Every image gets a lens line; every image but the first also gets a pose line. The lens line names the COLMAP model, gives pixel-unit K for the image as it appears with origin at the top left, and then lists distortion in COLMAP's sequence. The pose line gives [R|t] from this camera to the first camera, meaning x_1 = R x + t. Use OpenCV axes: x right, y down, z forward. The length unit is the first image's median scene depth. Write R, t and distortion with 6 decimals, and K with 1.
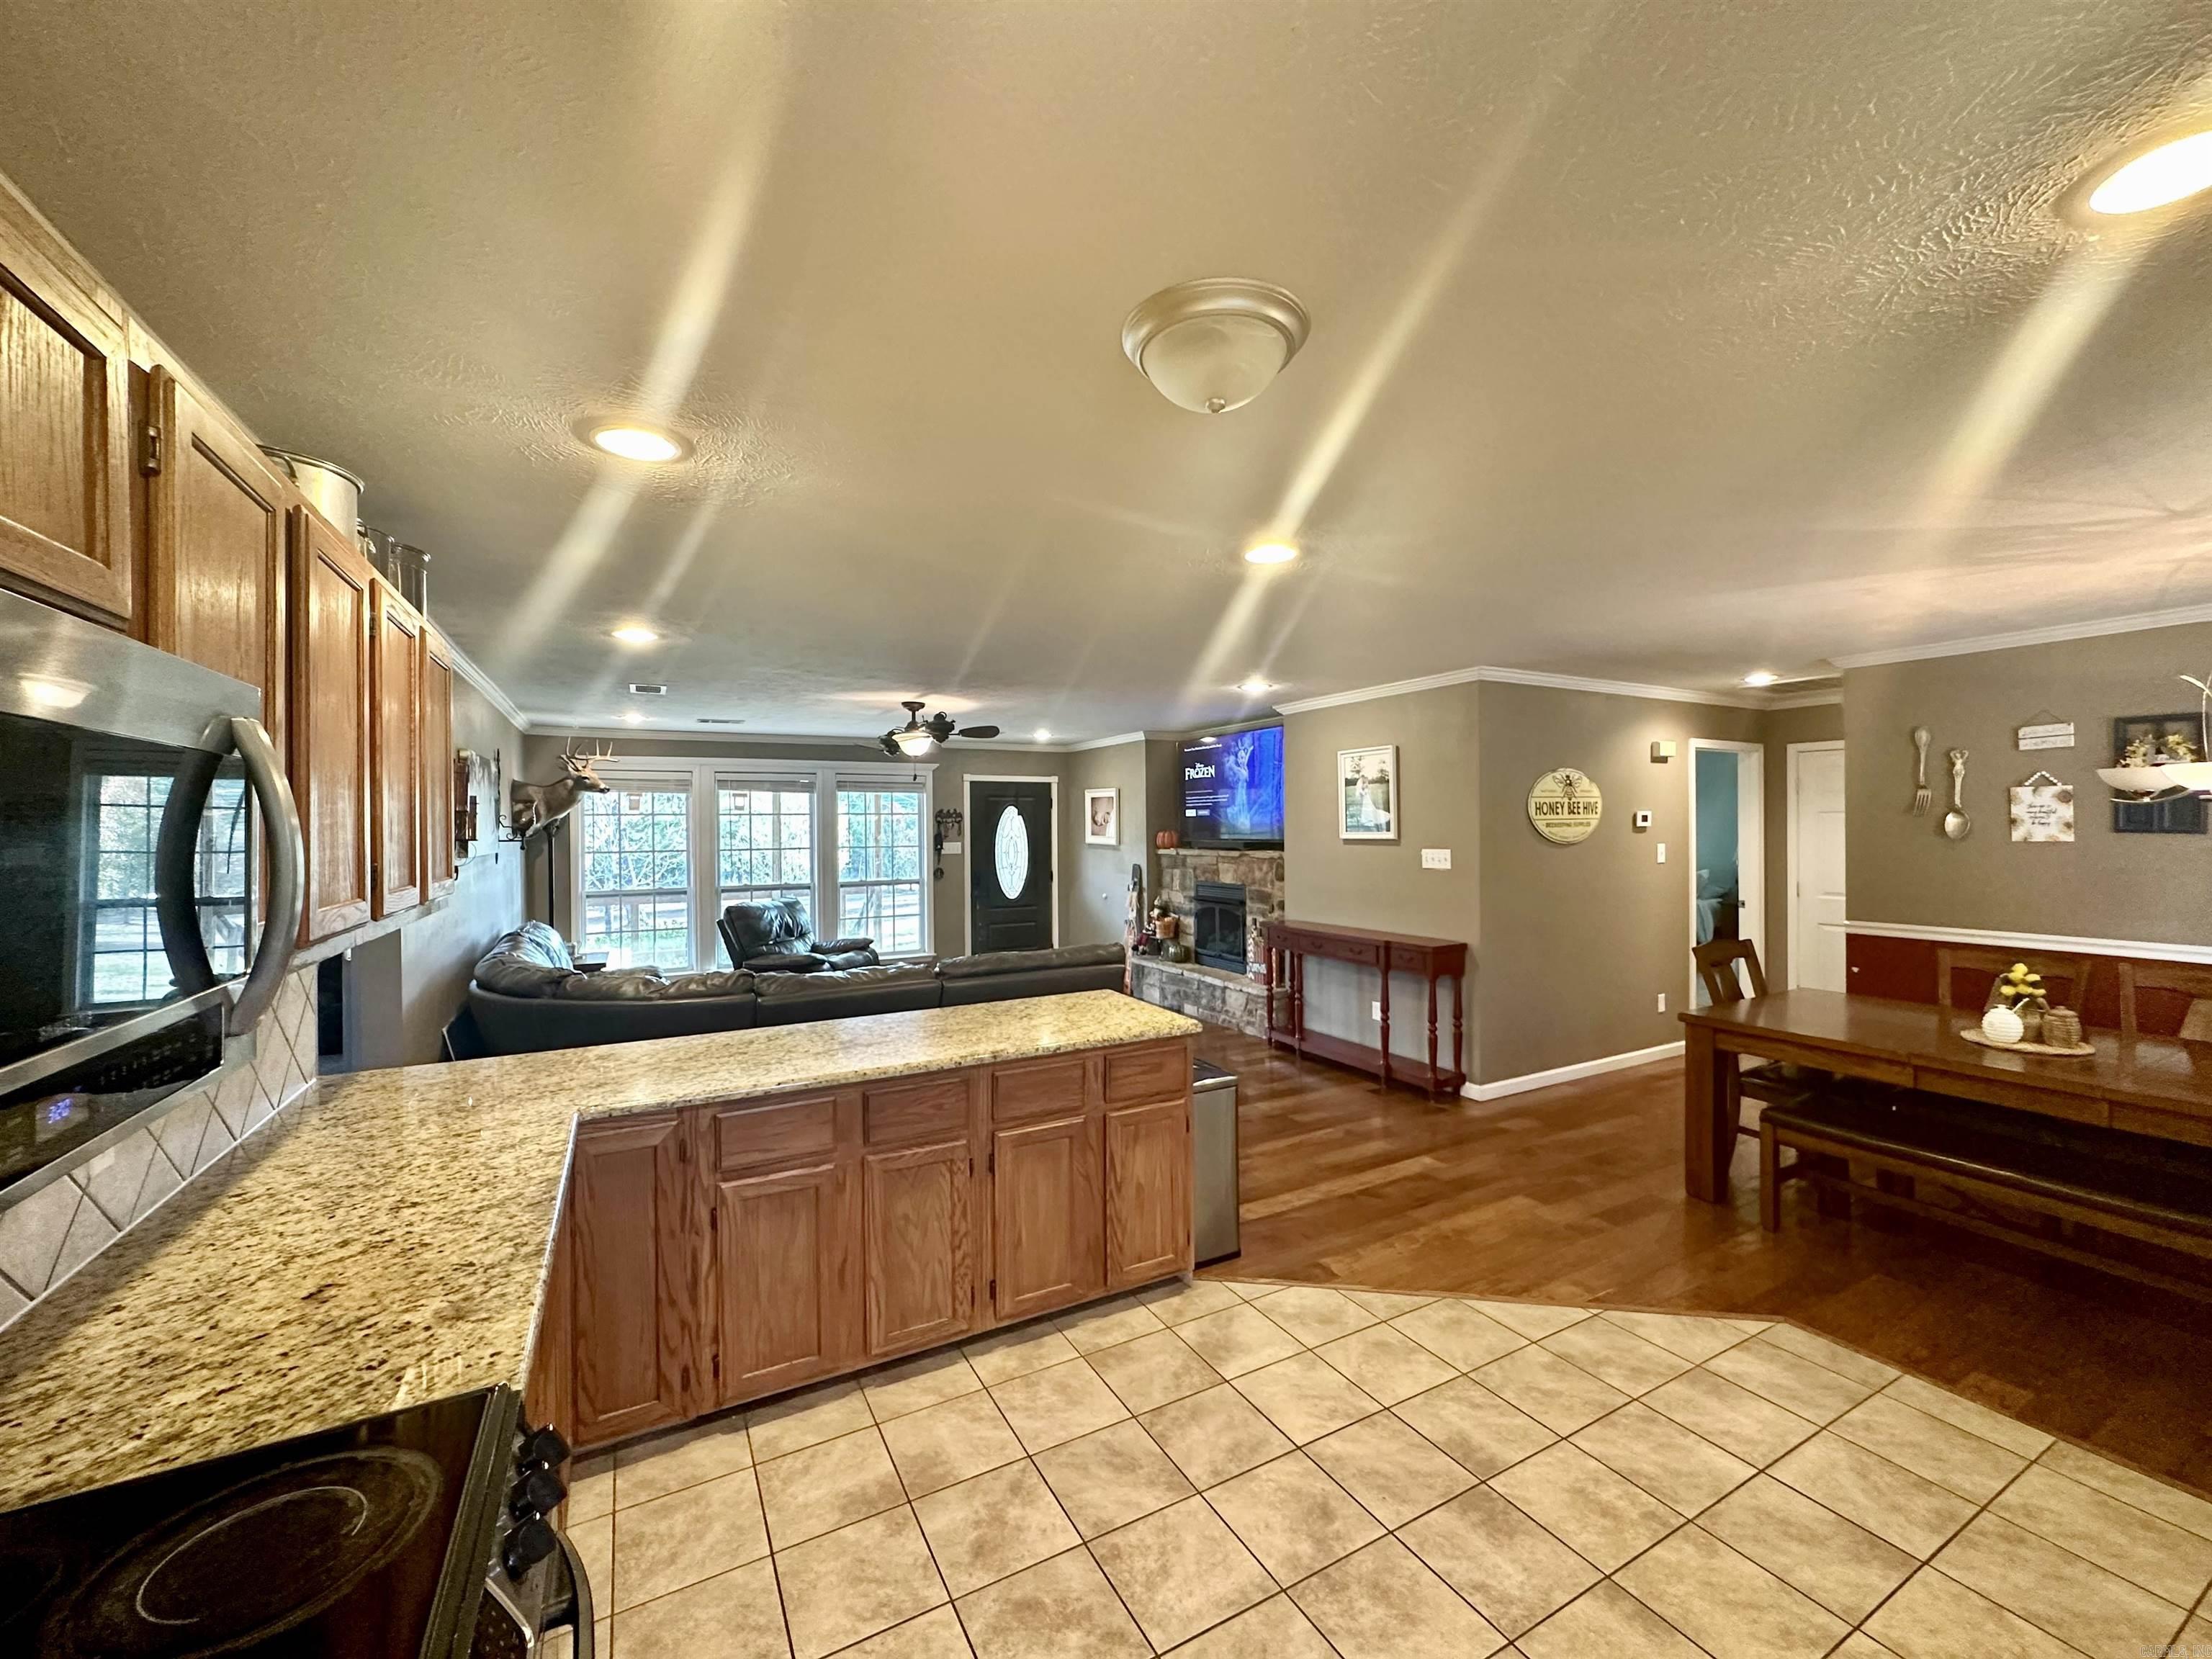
lens RADIAL K [[881.7, 0, 1104.1], [0, 881.7, 829.3], [0, 0, 1]] dist [-0.004145, 0.001186]
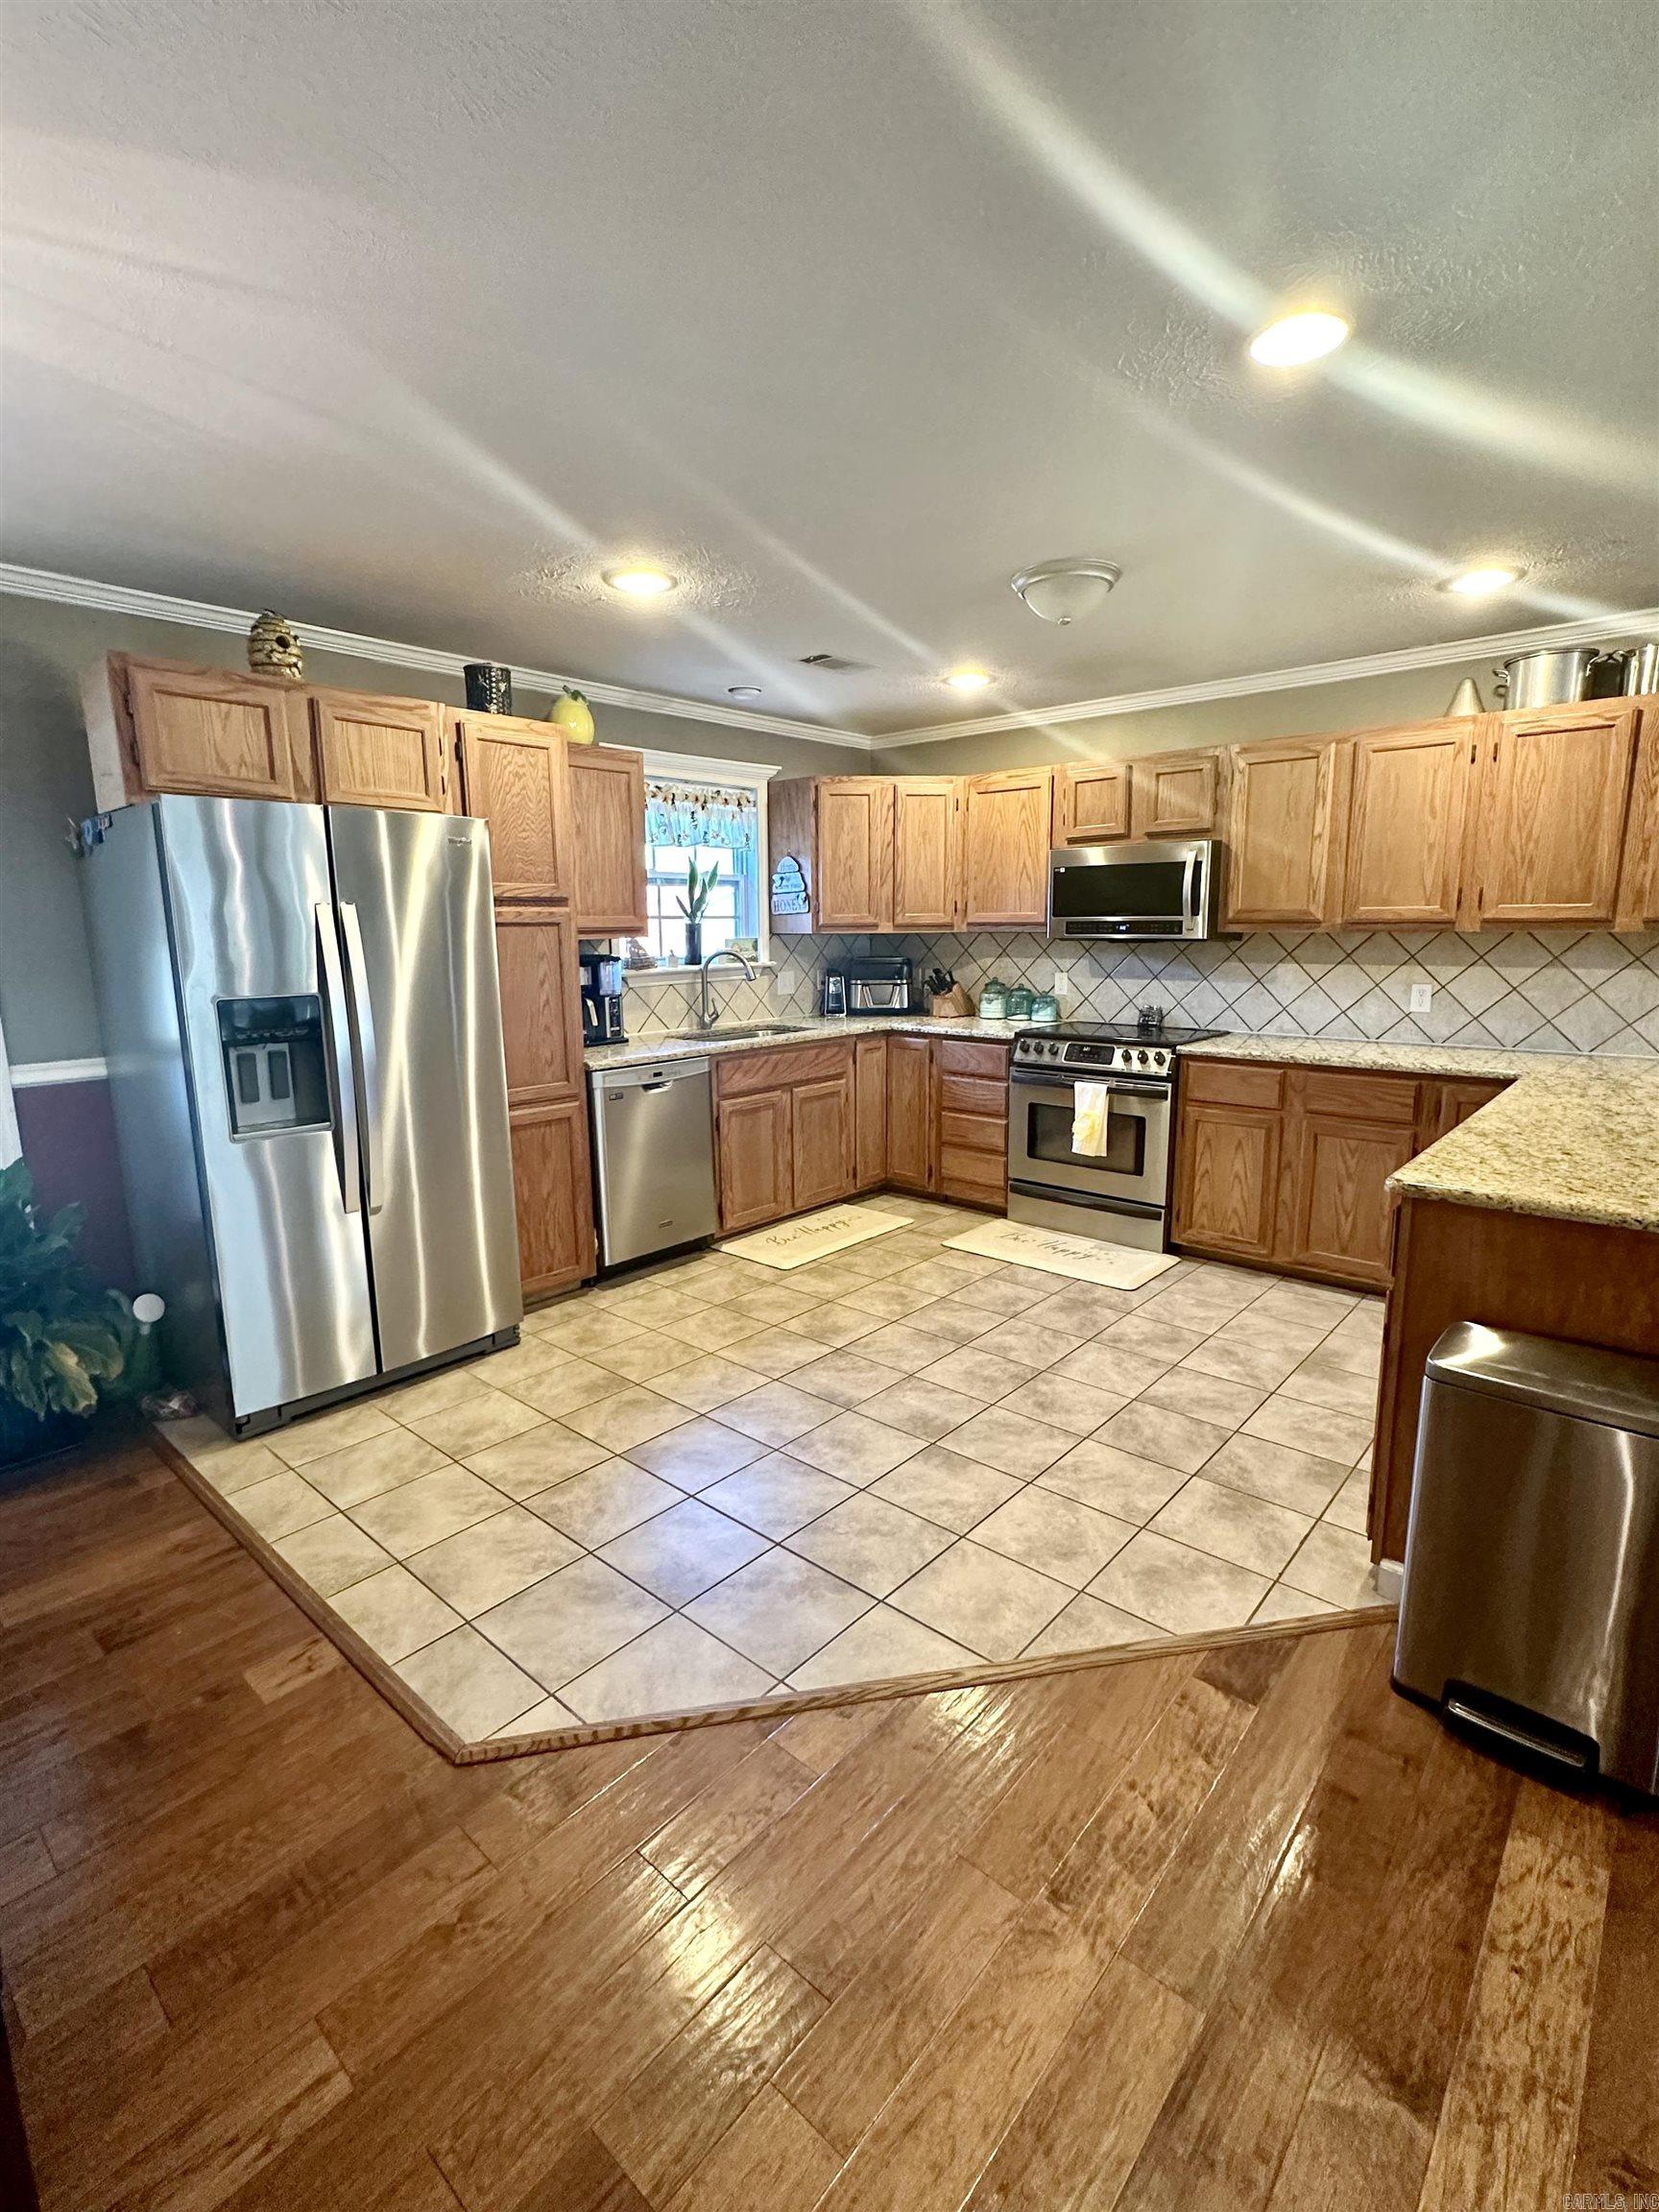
lens RADIAL K [[1011.3, 0, 830.9], [0, 1011.3, 1106.4], [0, 0, 1]] dist [-0.000061, -0.000181]
pose [[-0.938765, 0.082200, -0.334608, 0.345474], [0.020249, 0.982609, 0.184578, 0.020161], [0.343961, 0.166500, -0.924104, 0.754310]]
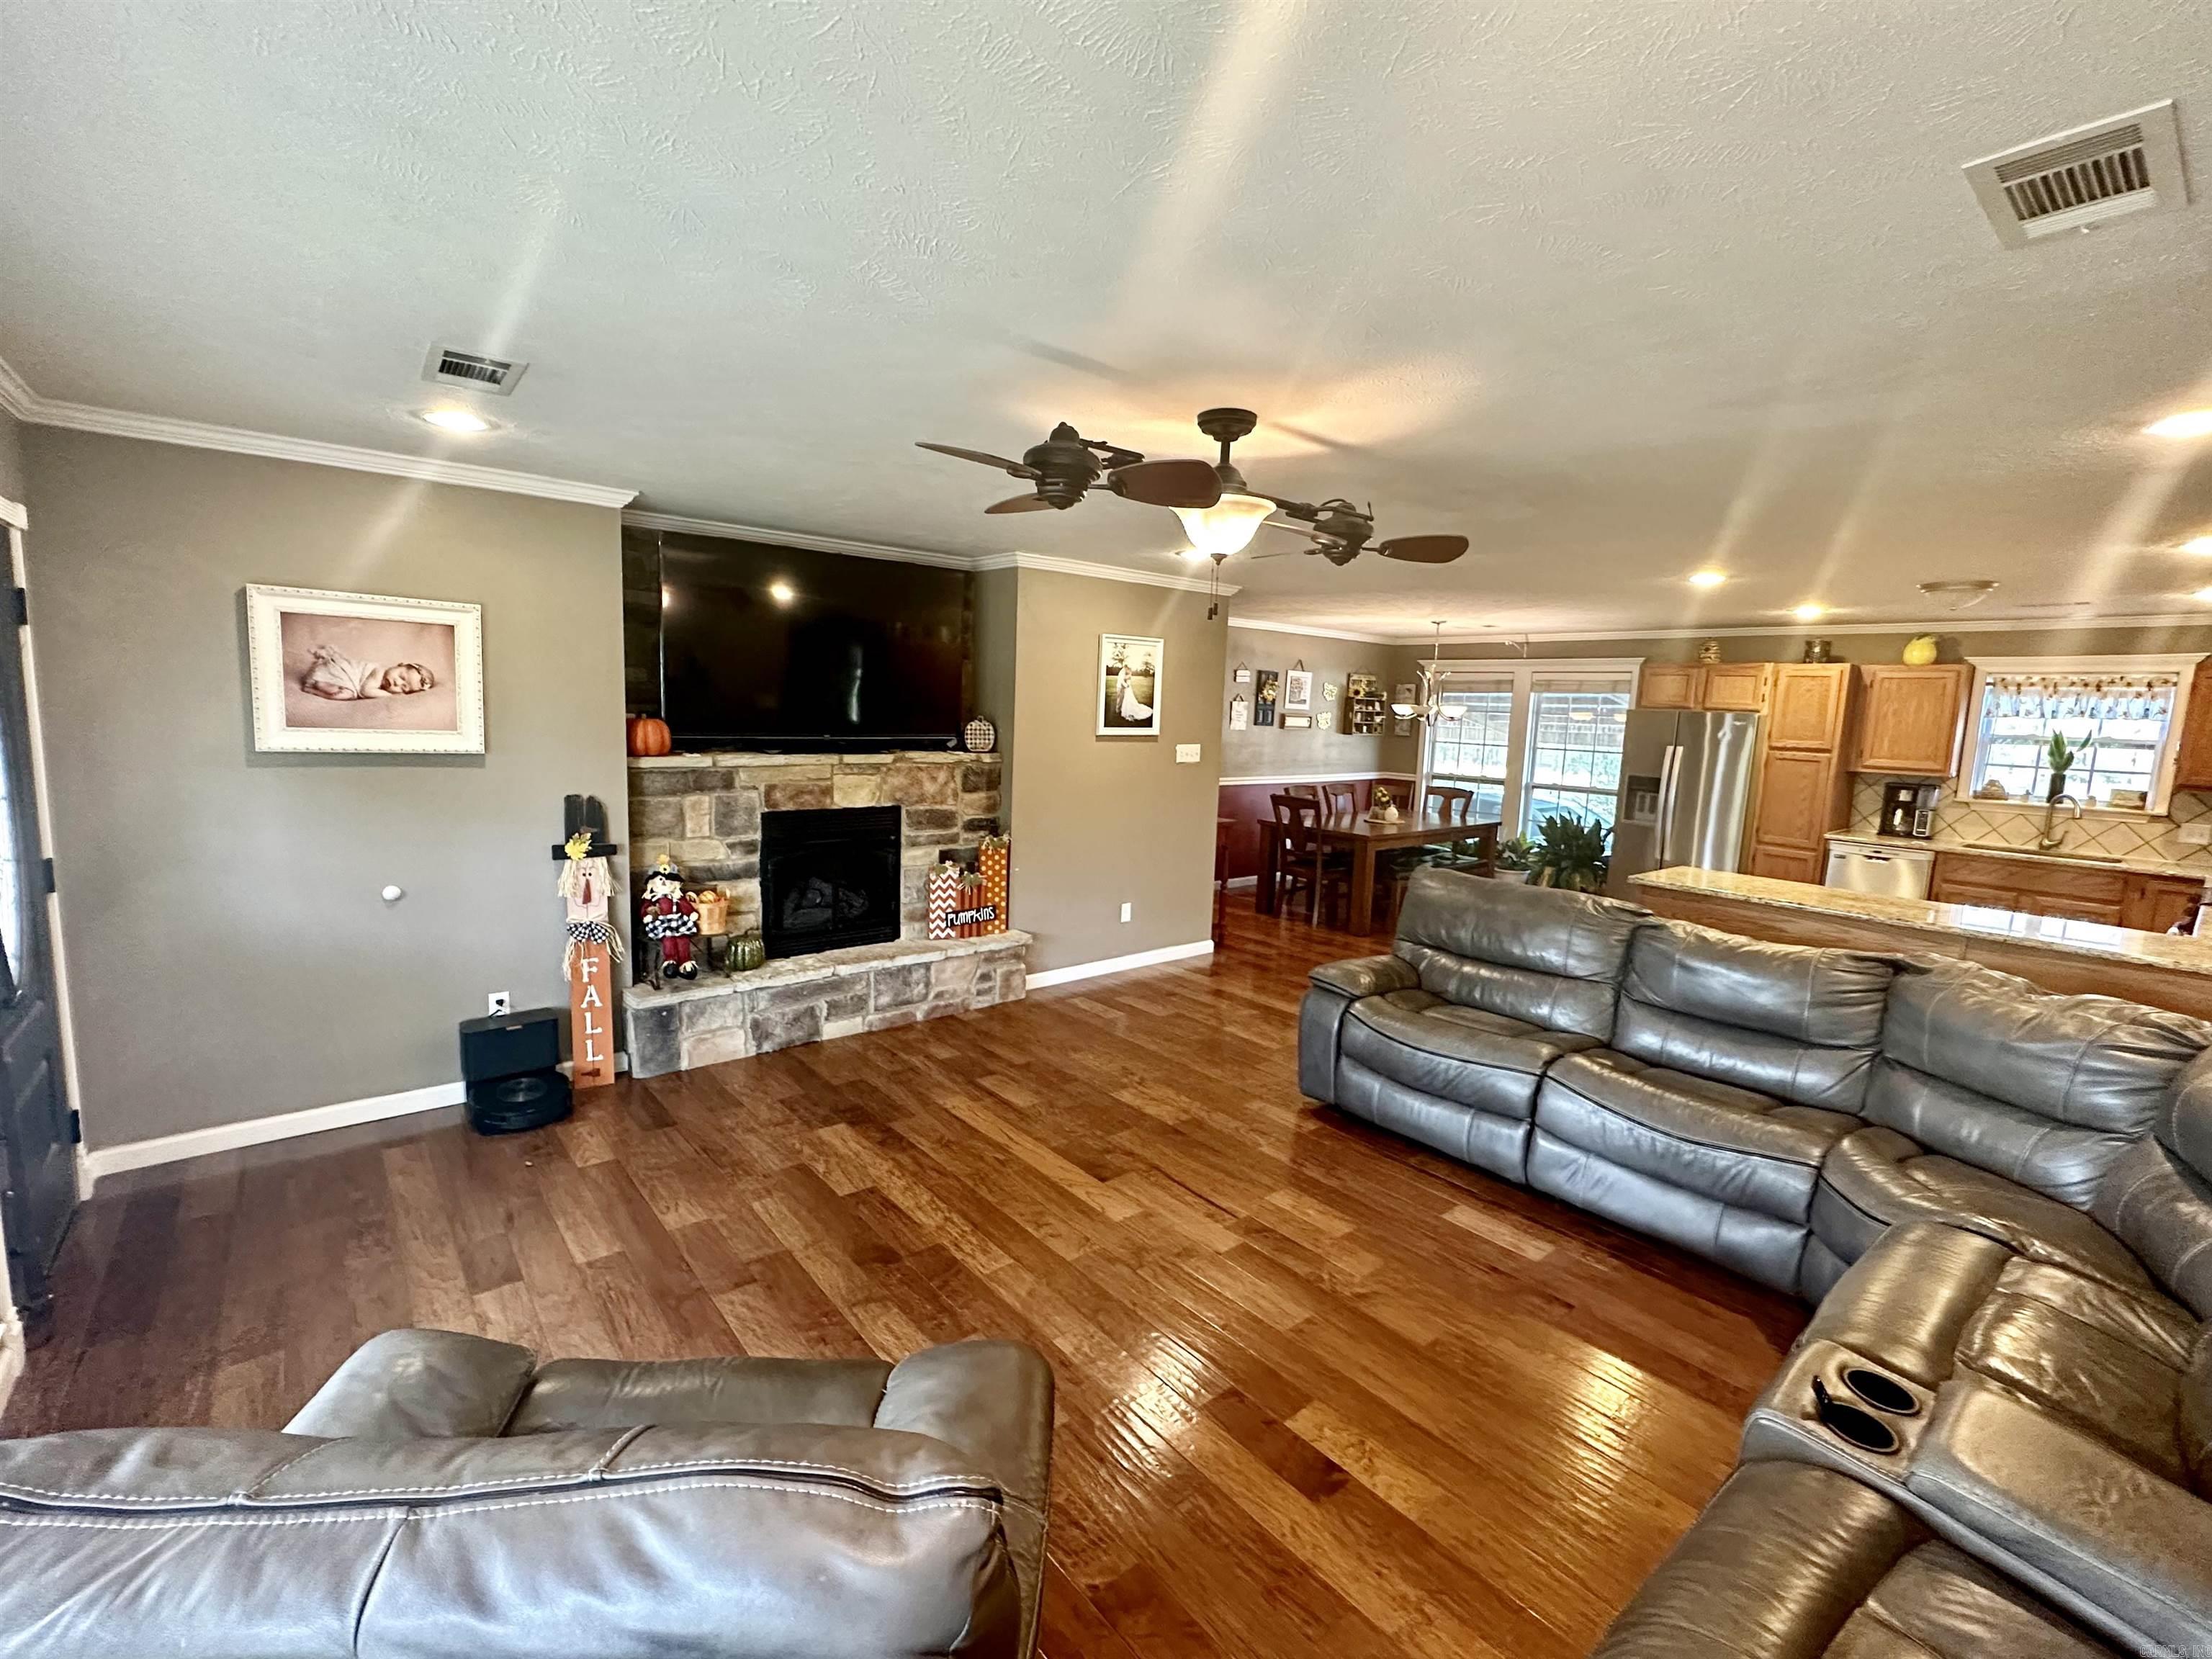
lens RADIAL K [[953.0, 0, 1105.8], [0, 953.0, 832.5], [0, 0, 1]] dist [-0.003863, -0.000058]
pose [[-0.204534, -0.130405, 0.970134, -0.672545], [-0.030665, 0.991454, 0.126805, -0.013543], [-0.978379, -0.003813, -0.206785, 1.198346]]
